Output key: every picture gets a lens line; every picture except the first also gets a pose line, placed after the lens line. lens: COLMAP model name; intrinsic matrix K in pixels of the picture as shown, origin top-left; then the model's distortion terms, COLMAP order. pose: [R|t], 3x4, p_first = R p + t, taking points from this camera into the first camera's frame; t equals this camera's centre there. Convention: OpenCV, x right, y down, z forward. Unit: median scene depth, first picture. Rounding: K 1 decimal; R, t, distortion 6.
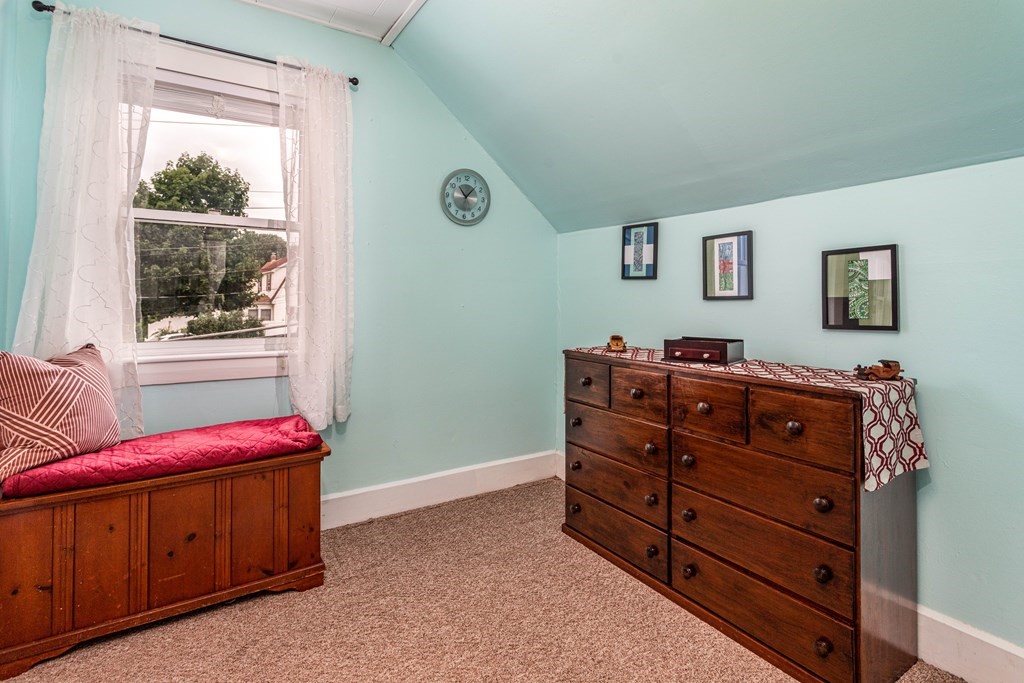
lens RADIAL K [[496.5, 0, 509.2], [0, 496.5, 293.4], [0, 0, 1]] dist [0.000746, 0.000176]
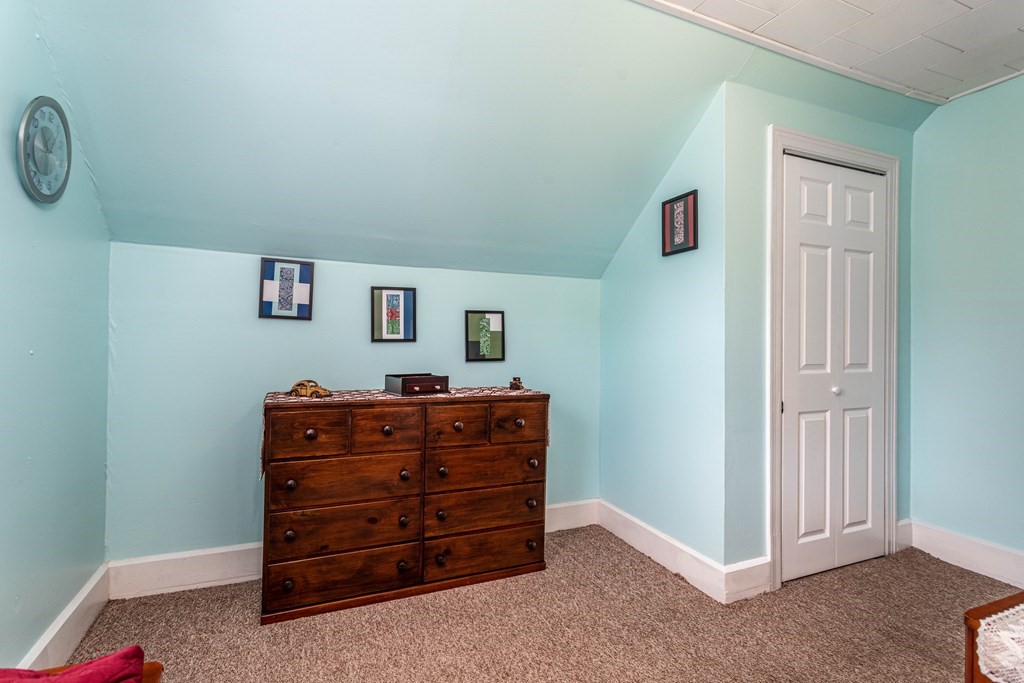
lens RADIAL K [[496.5, 0, 511.8], [0, 496.5, 339.9], [0, 0, 1]] dist [0.000746, 0.000176]
pose [[0.161831, -0.002867, 0.986814, -0.772972], [-0.024764, 0.999669, 0.006965, -0.008651], [-0.986508, -0.025565, 0.161706, 0.574175]]
